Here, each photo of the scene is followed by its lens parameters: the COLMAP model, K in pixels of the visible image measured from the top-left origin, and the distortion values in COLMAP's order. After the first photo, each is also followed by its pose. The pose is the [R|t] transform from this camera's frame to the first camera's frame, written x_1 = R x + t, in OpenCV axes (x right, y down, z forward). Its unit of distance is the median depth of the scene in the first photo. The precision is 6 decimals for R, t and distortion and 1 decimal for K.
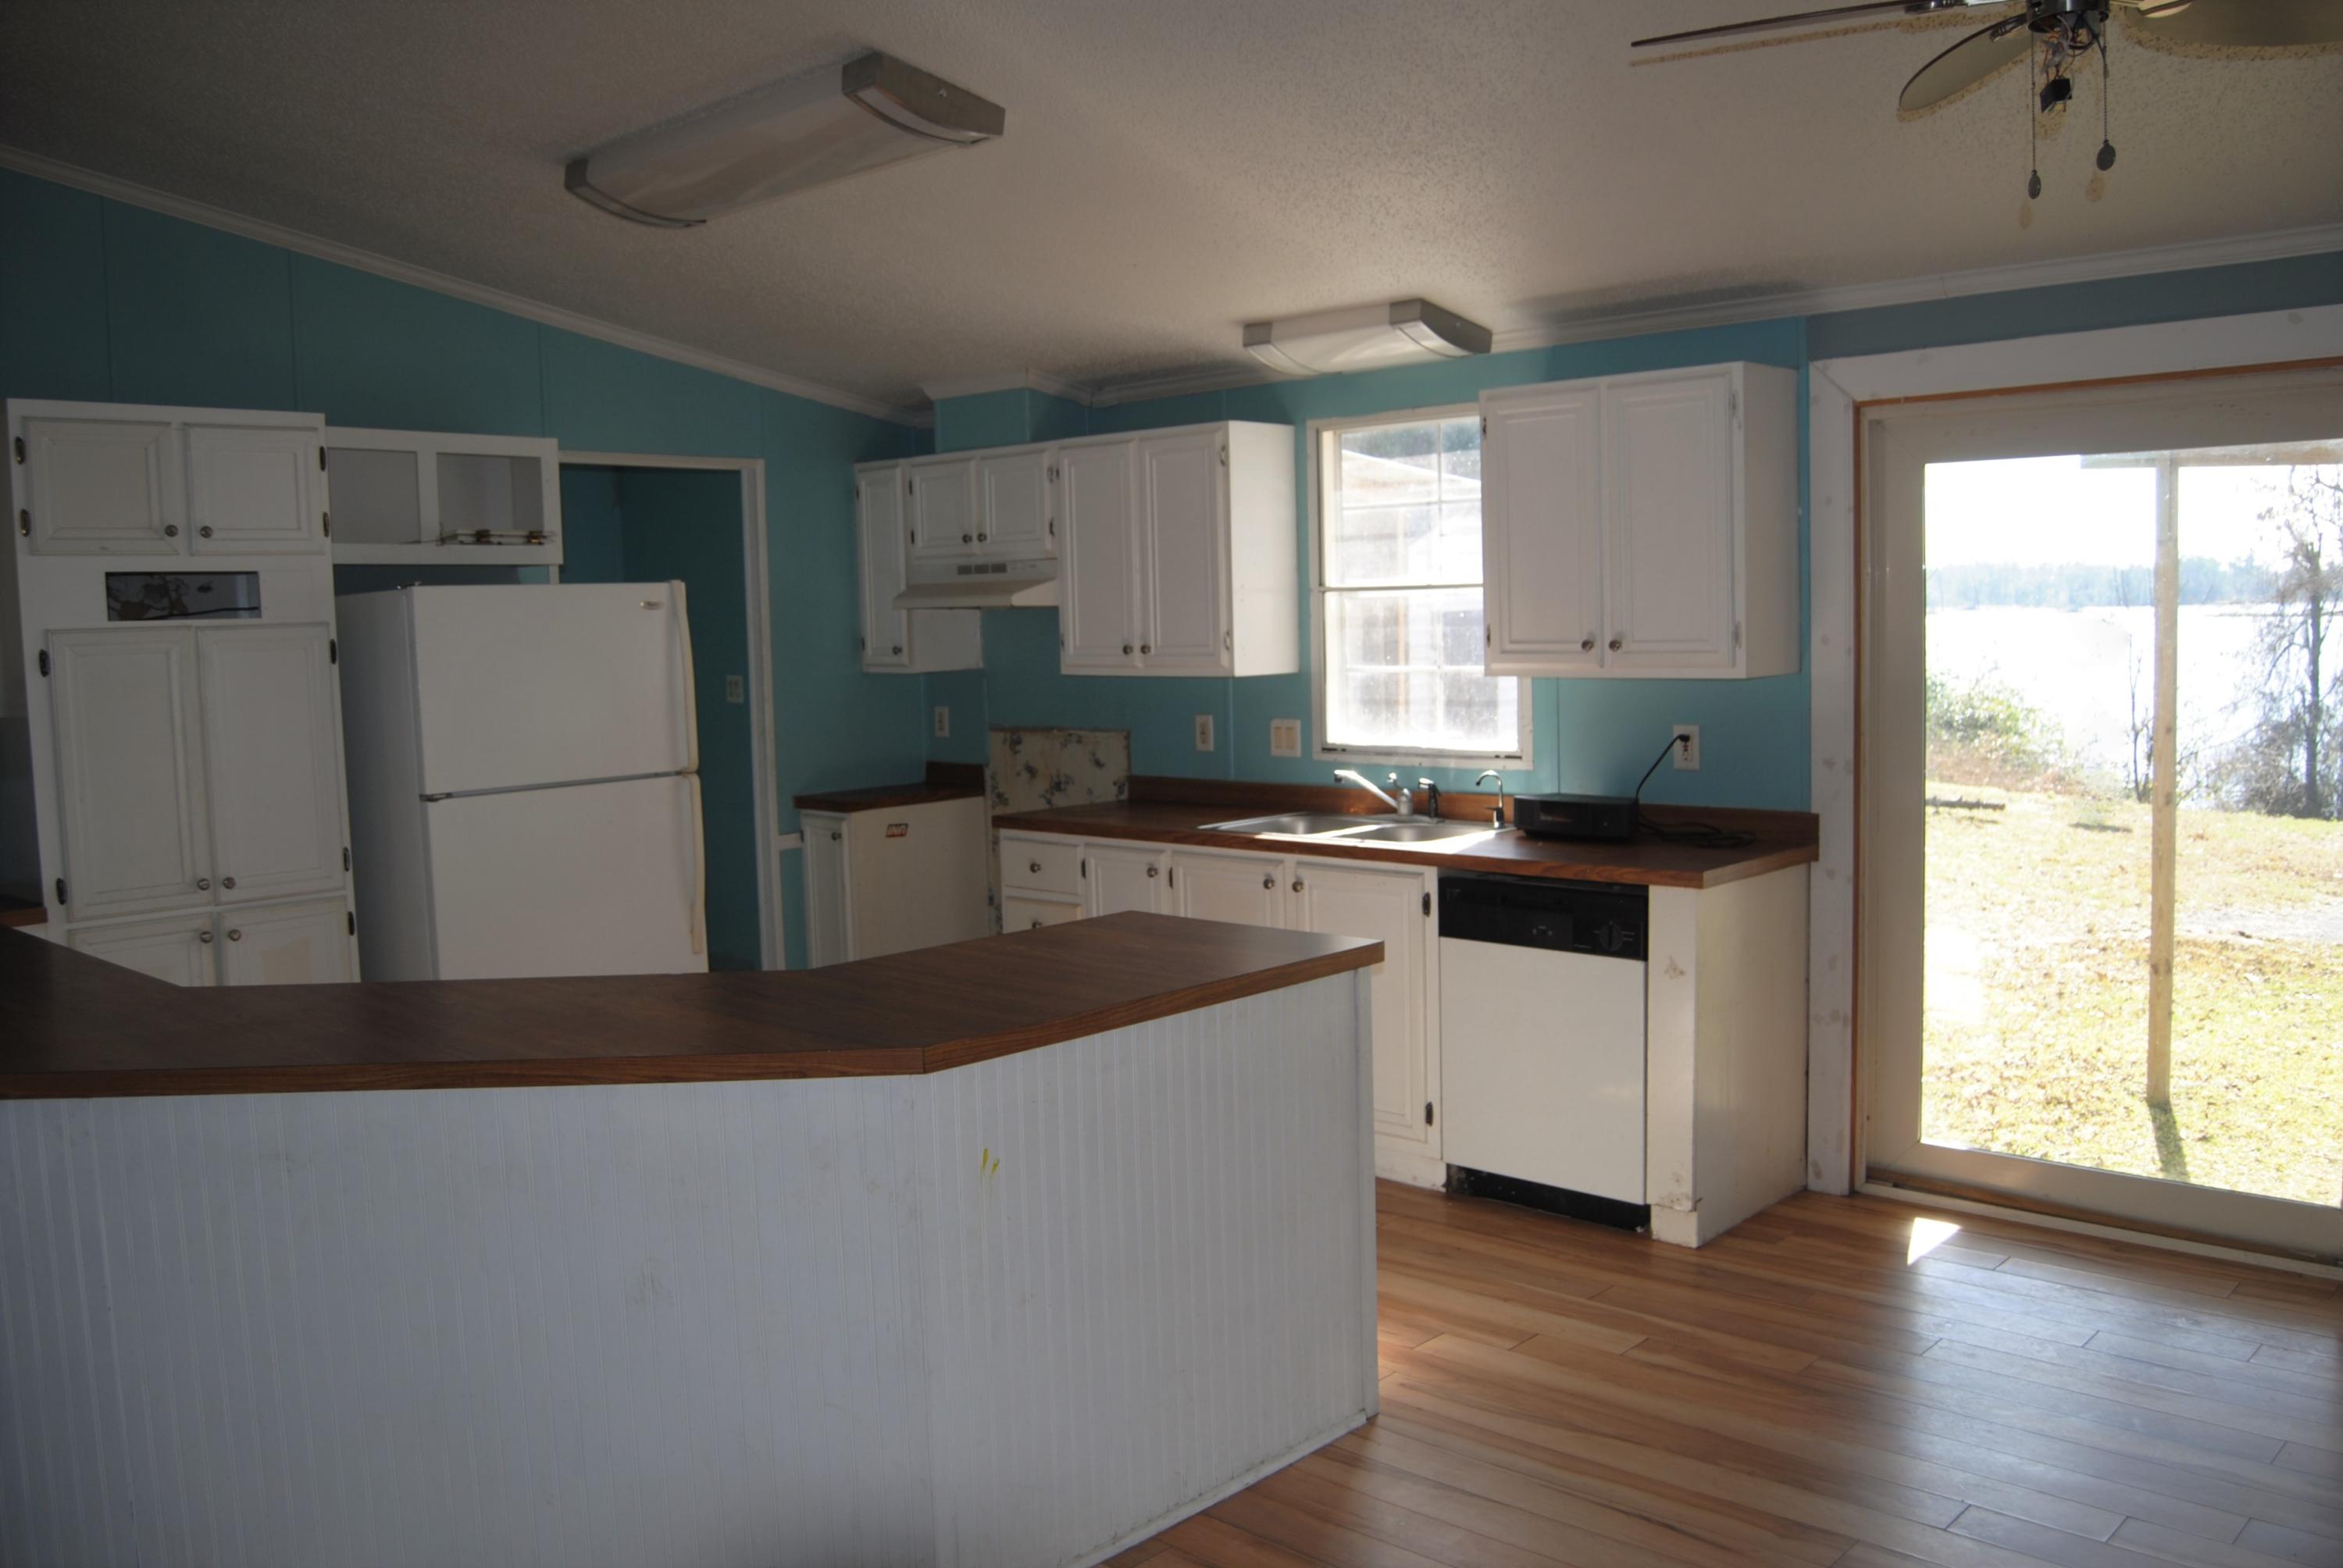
lens RADIAL K [[1952.2, 0, 1171.5], [0, 1952.2, 784.0], [0, 0, 1]] dist [-0.069545, -0.001370]
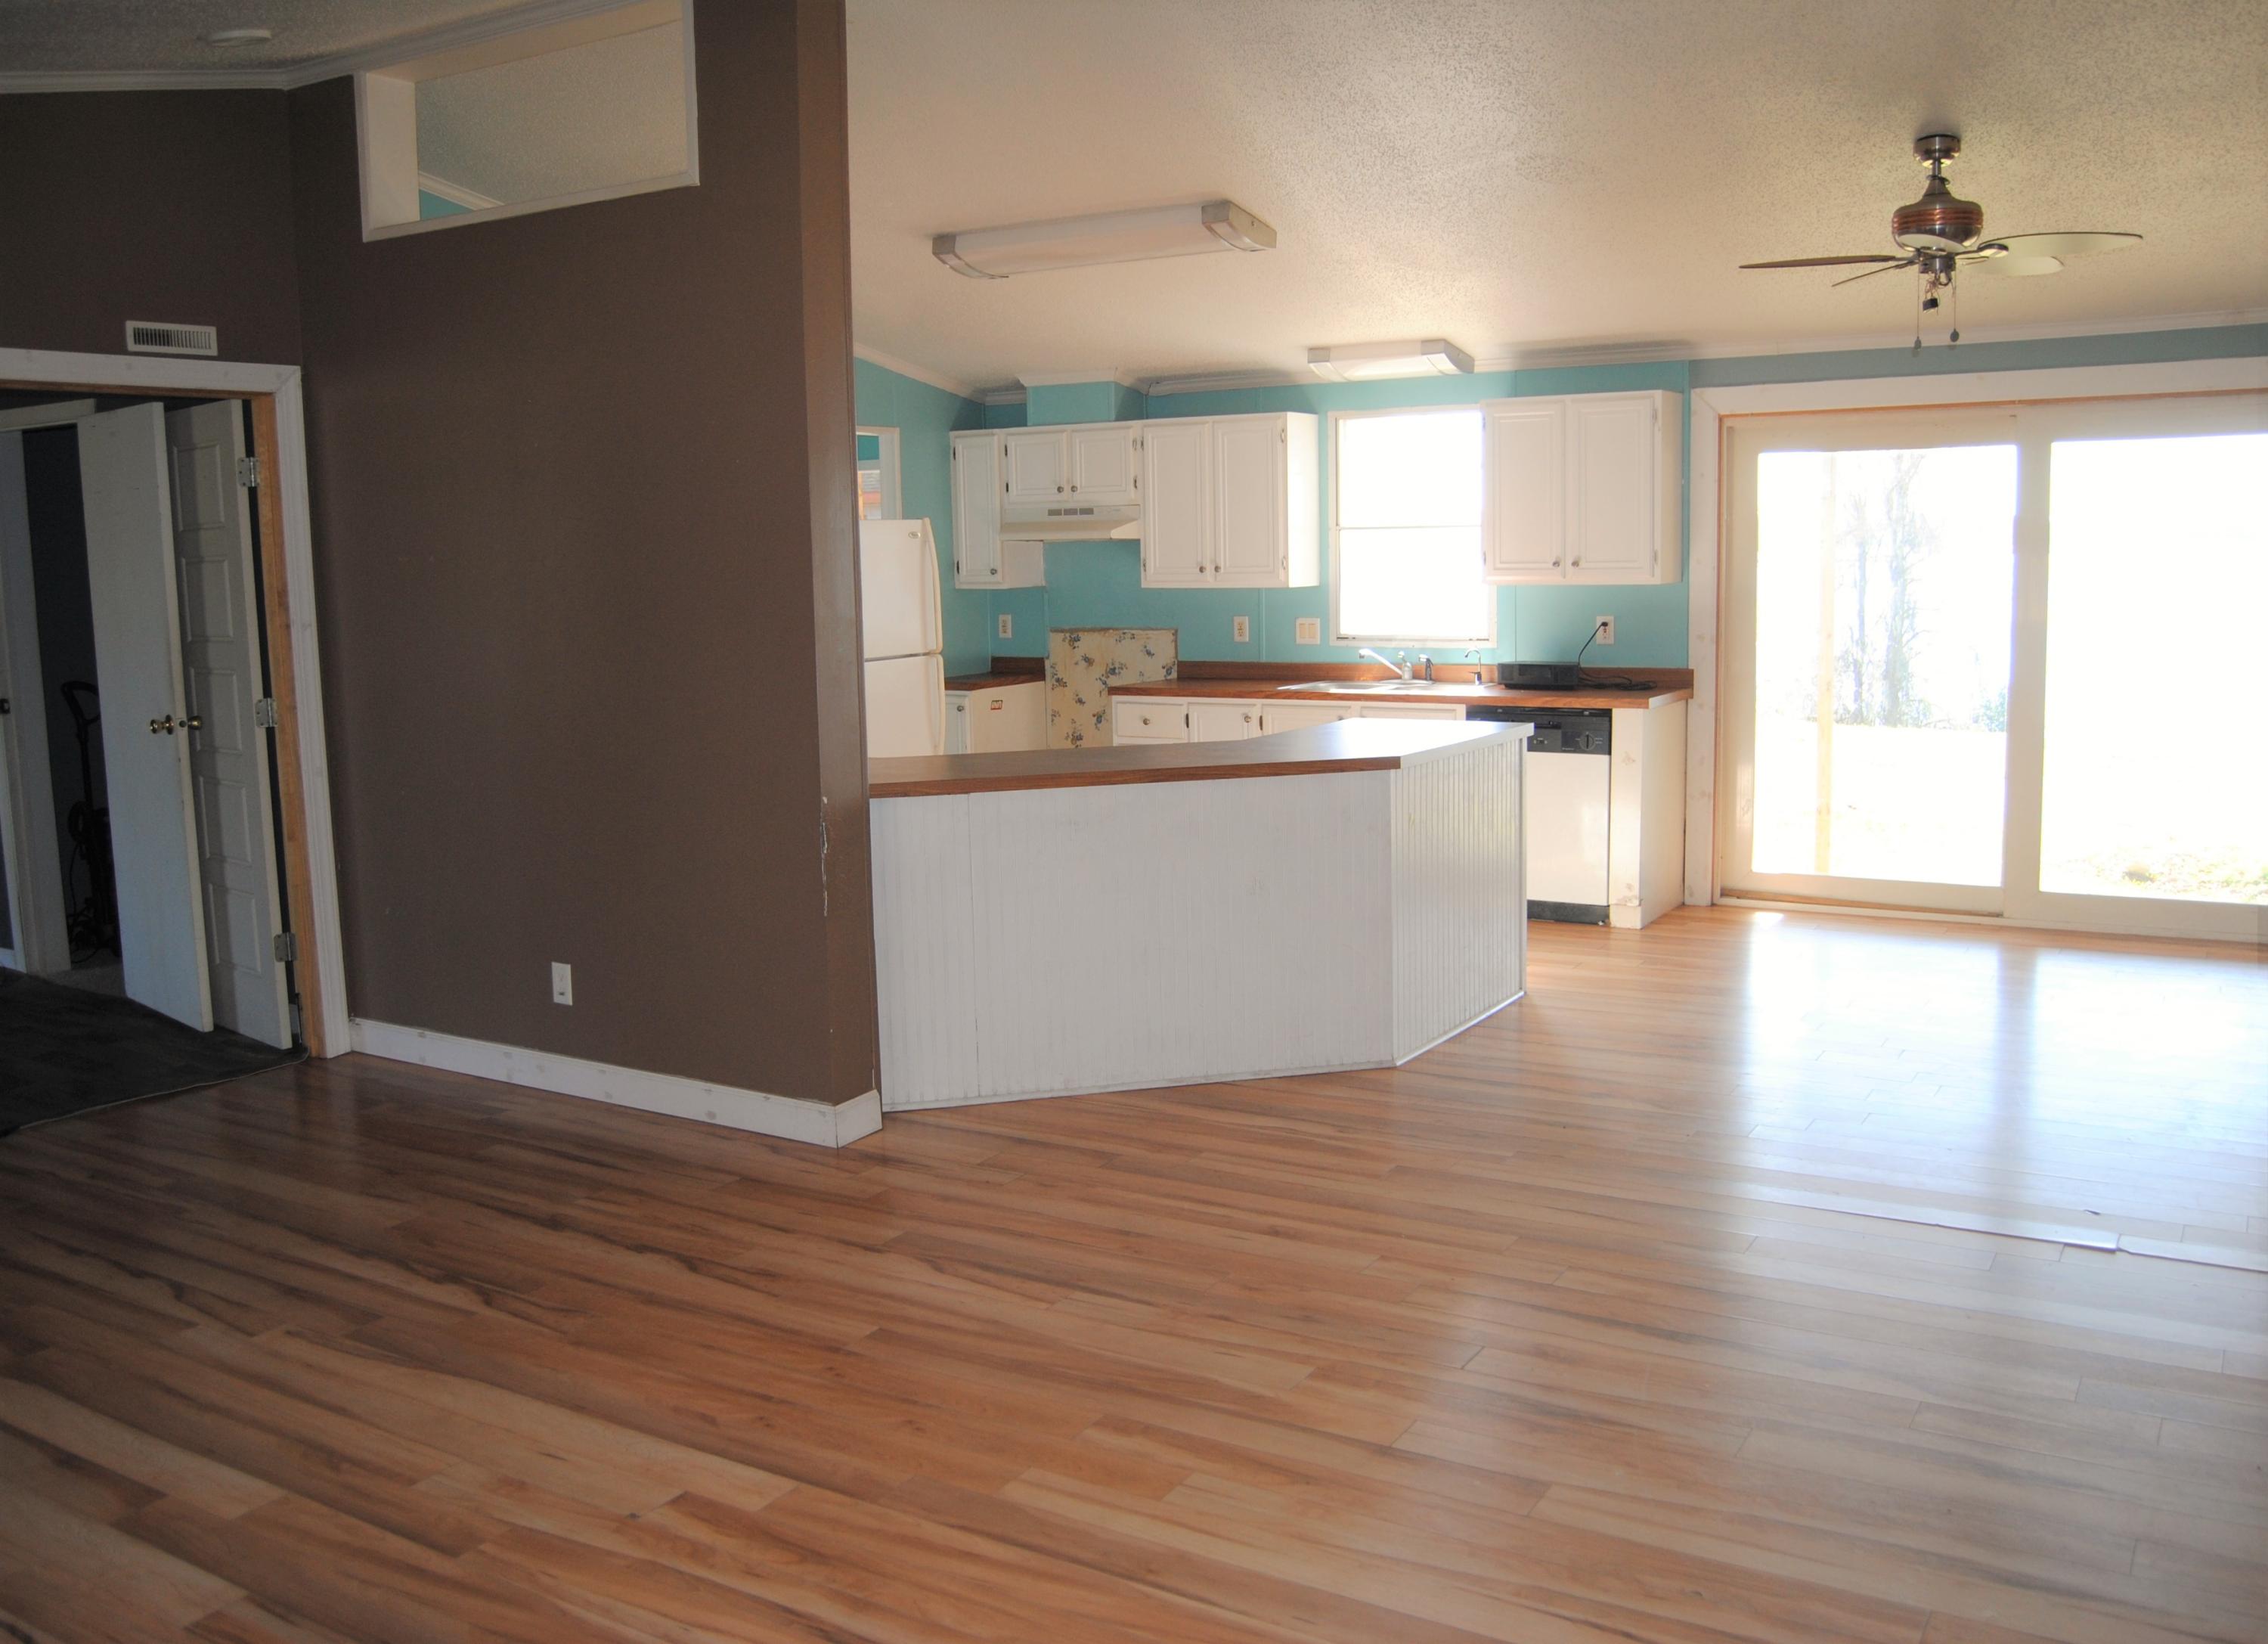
lens RADIAL K [[1981.9, 0, 1134.0], [0, 1981.9, 822.0], [0, 0, 1]] dist [-0.089239, -0.003809]
pose [[0.980998, -0.022636, 0.192693, -0.383505], [0.013917, 0.998822, 0.046481, 0.051884], [-0.193519, -0.042916, 0.980158, -0.453649]]
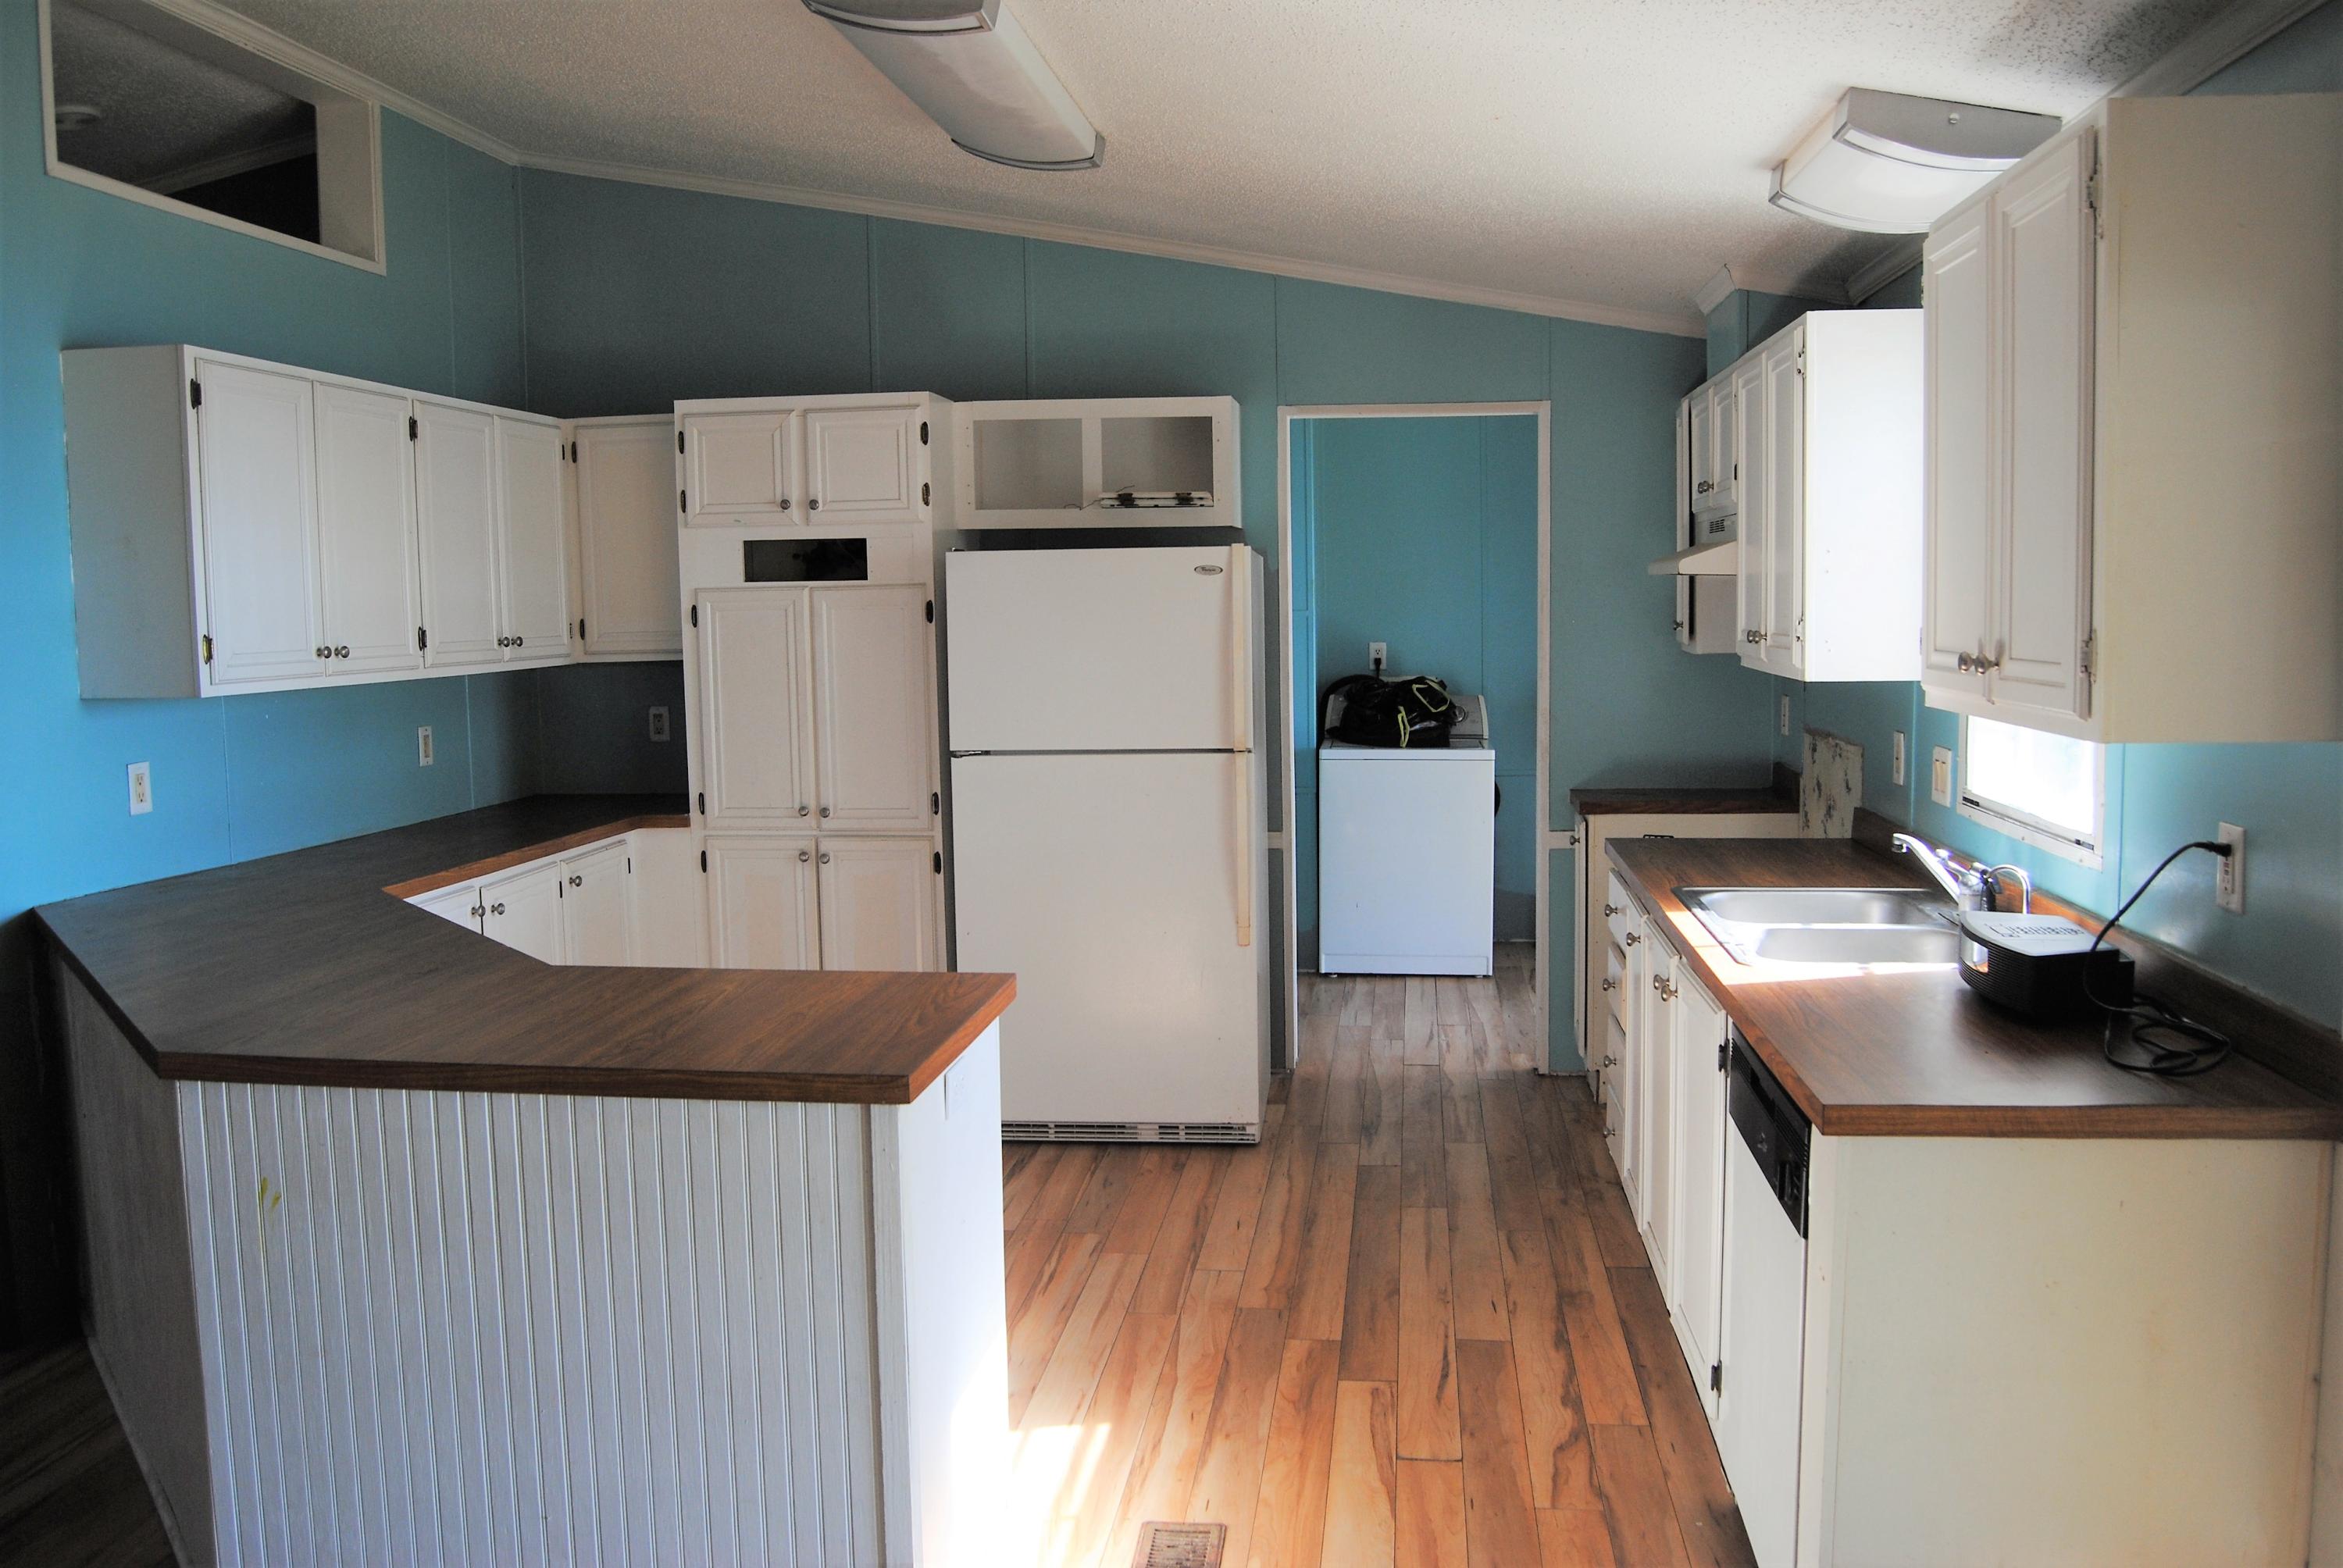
lens RADIAL K [[1822.0, 0, 1171.9], [0, 1822.0, 887.0], [0, 0, 1]] dist [-0.131188, 0.001808]
pose [[0.584999, 0.145869, -0.797808, 0.433103], [-0.073408, 0.989179, 0.127032, -0.049452], [0.807705, -0.015748, 0.589377, 0.456074]]
